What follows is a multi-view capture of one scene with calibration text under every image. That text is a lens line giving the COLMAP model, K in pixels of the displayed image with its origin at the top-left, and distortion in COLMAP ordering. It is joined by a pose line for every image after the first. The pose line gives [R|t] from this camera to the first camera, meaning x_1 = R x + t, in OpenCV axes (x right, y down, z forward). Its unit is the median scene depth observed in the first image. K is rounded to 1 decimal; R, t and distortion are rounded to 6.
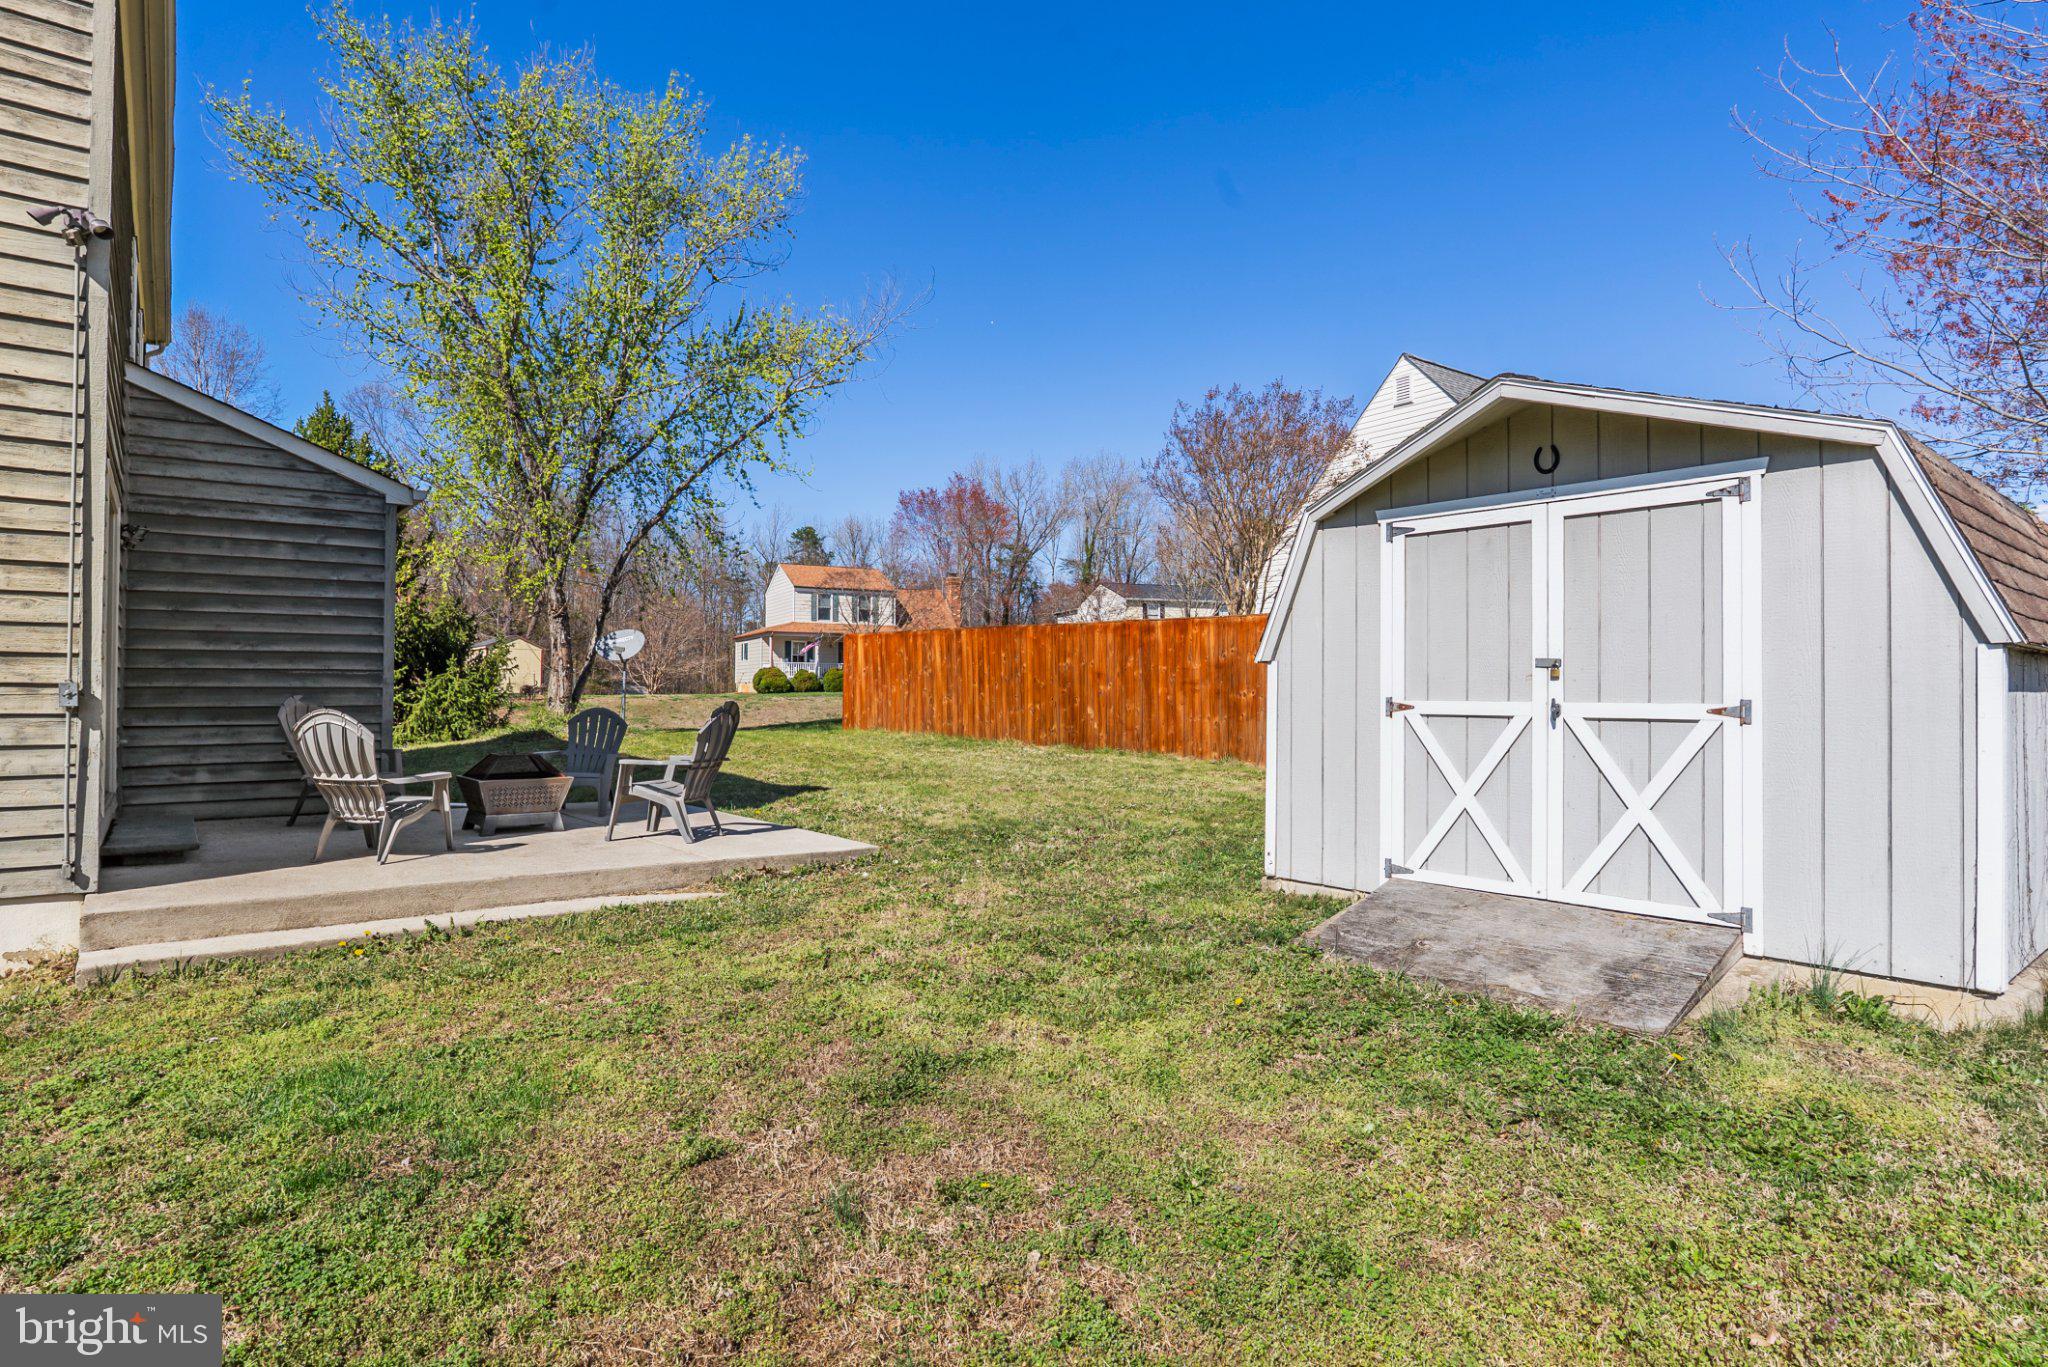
lens RADIAL K [[1095.0, 0, 1020.2], [0, 1095.0, 667.7], [0, 0, 1]] dist [-0.003664, -0.000702]
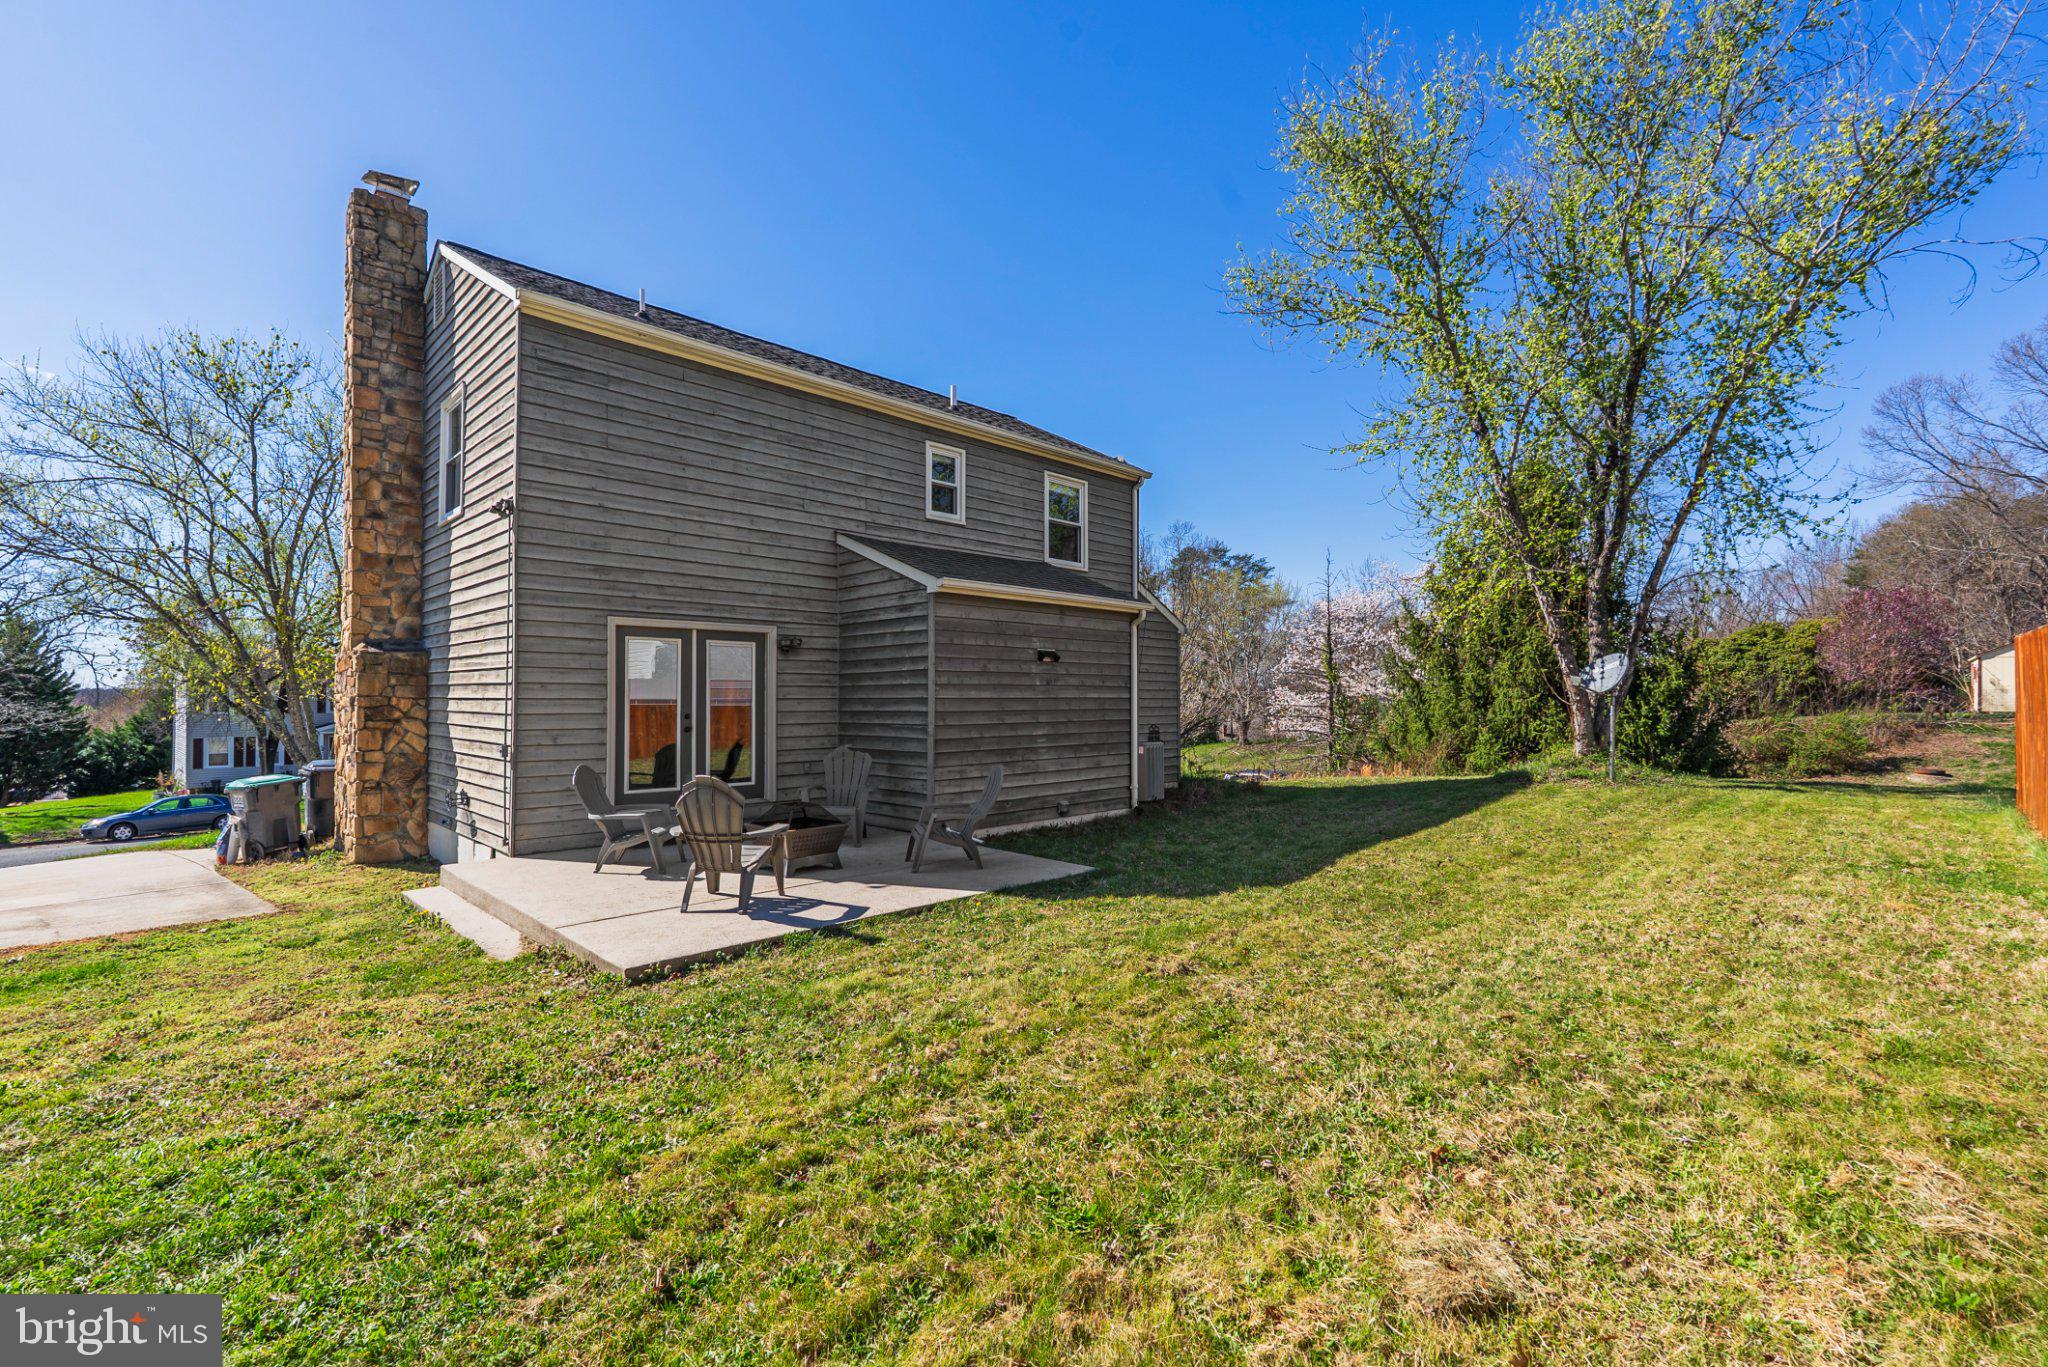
lens RADIAL K [[922.4, 0, 1021.8], [0, 922.4, 728.1], [0, 0, 1]] dist [0.000547, 0.000208]
pose [[0.133924, 0.031295, -0.990497, 0.258385], [0.026569, 0.999029, 0.035157, -0.015925], [0.990635, -0.031025, 0.132962, 0.510256]]
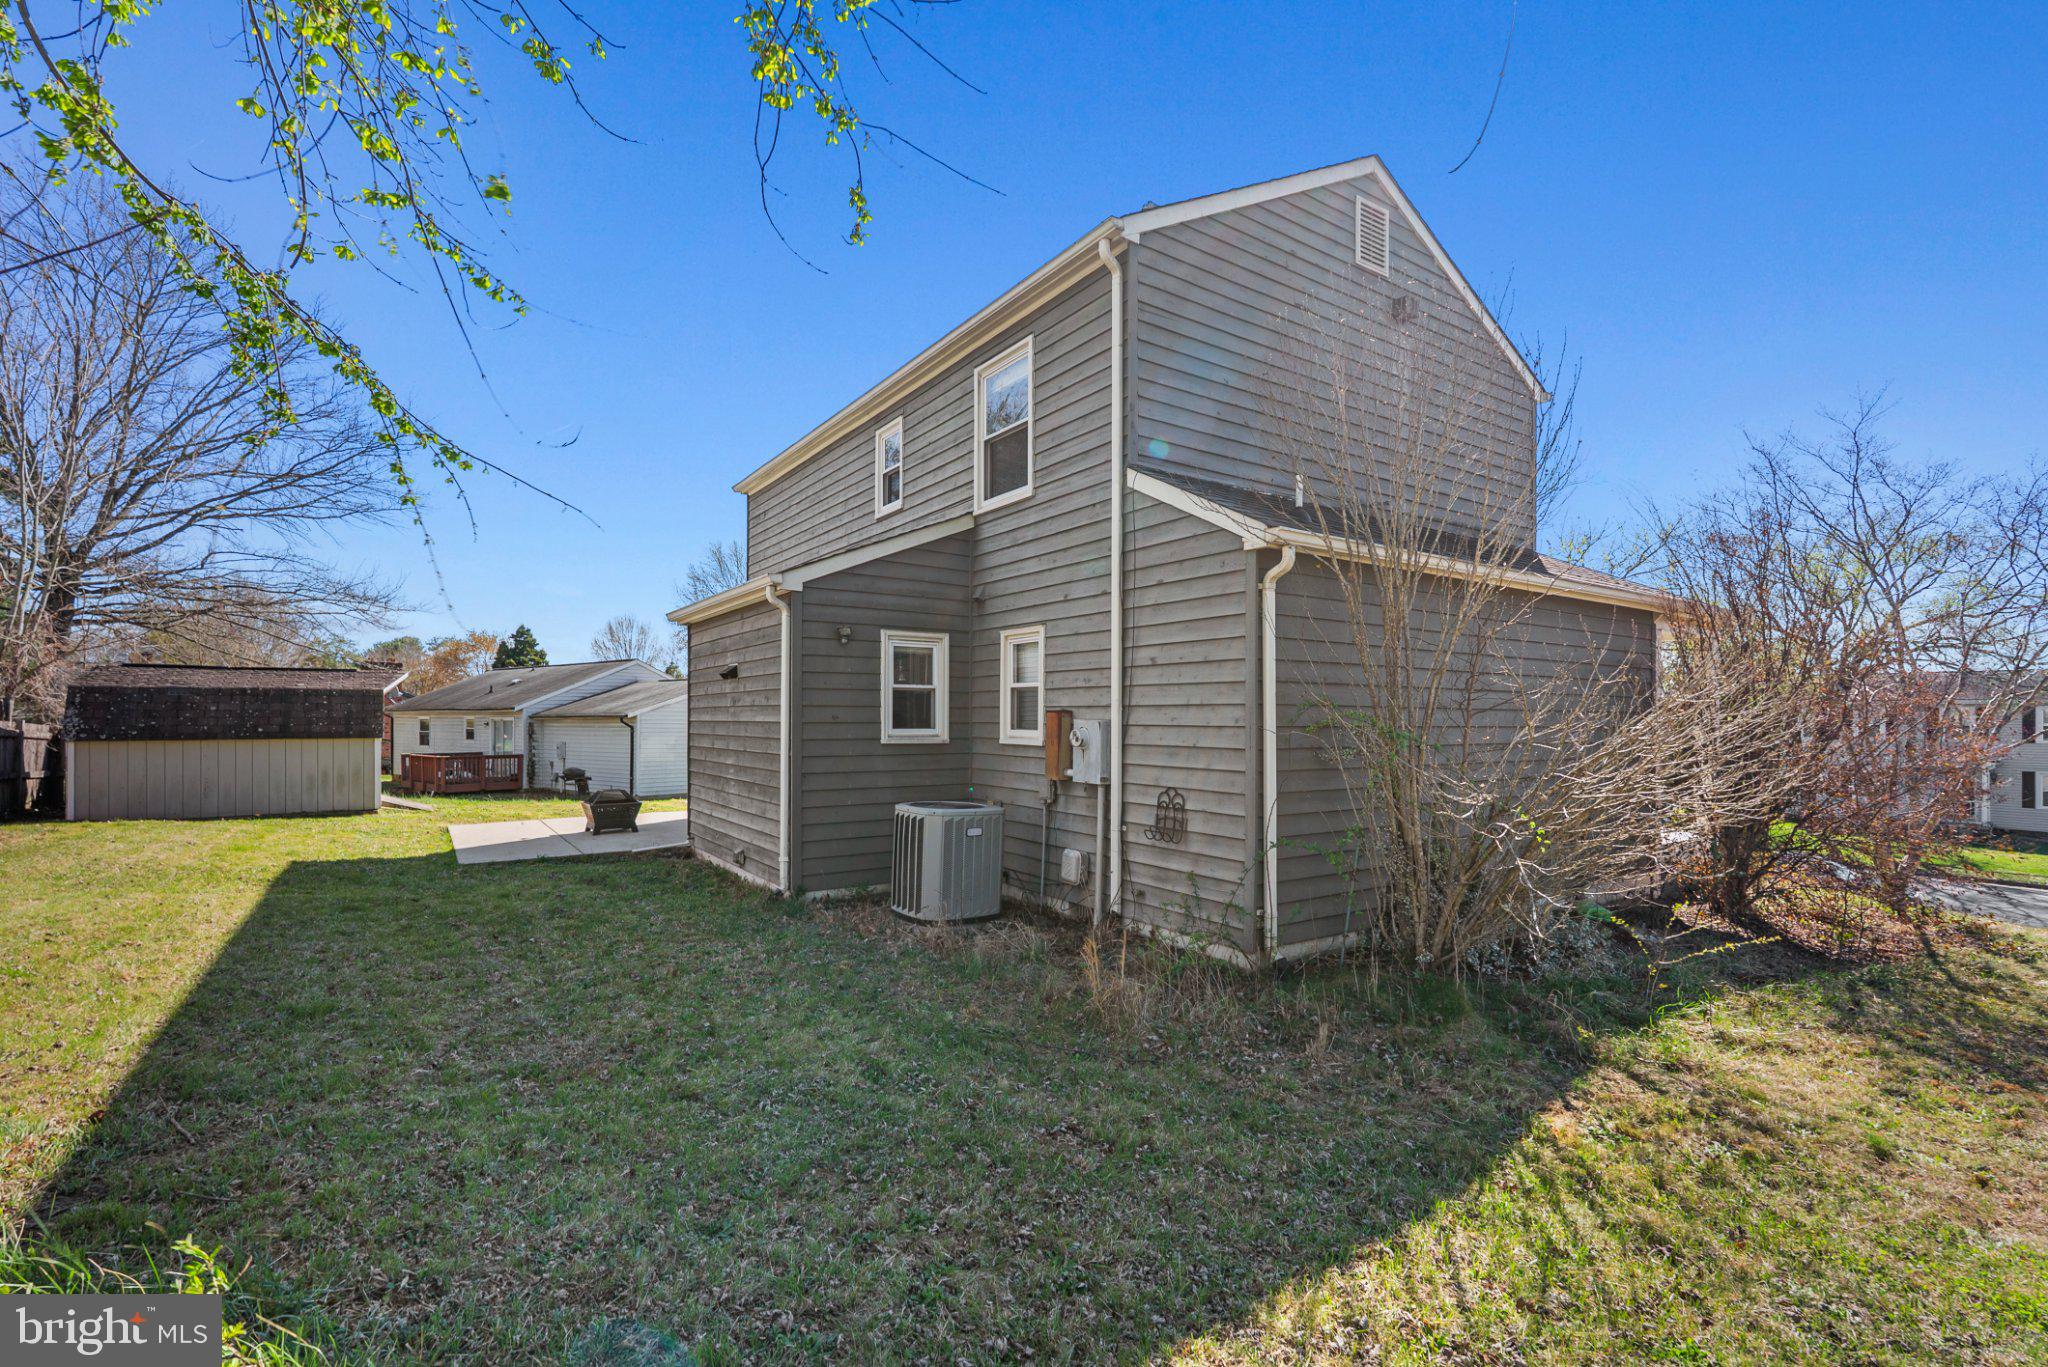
lens RADIAL K [[922.4, 0, 1021.8], [0, 922.4, 728.1], [0, 0, 1]] dist [0.000547, 0.000208]
pose [[-0.996993, -0.000895, 0.077491, -0.573112], [-0.002121, 0.999874, -0.015744, -0.001651], [-0.077467, -0.015861, -0.996869, 1.131934]]
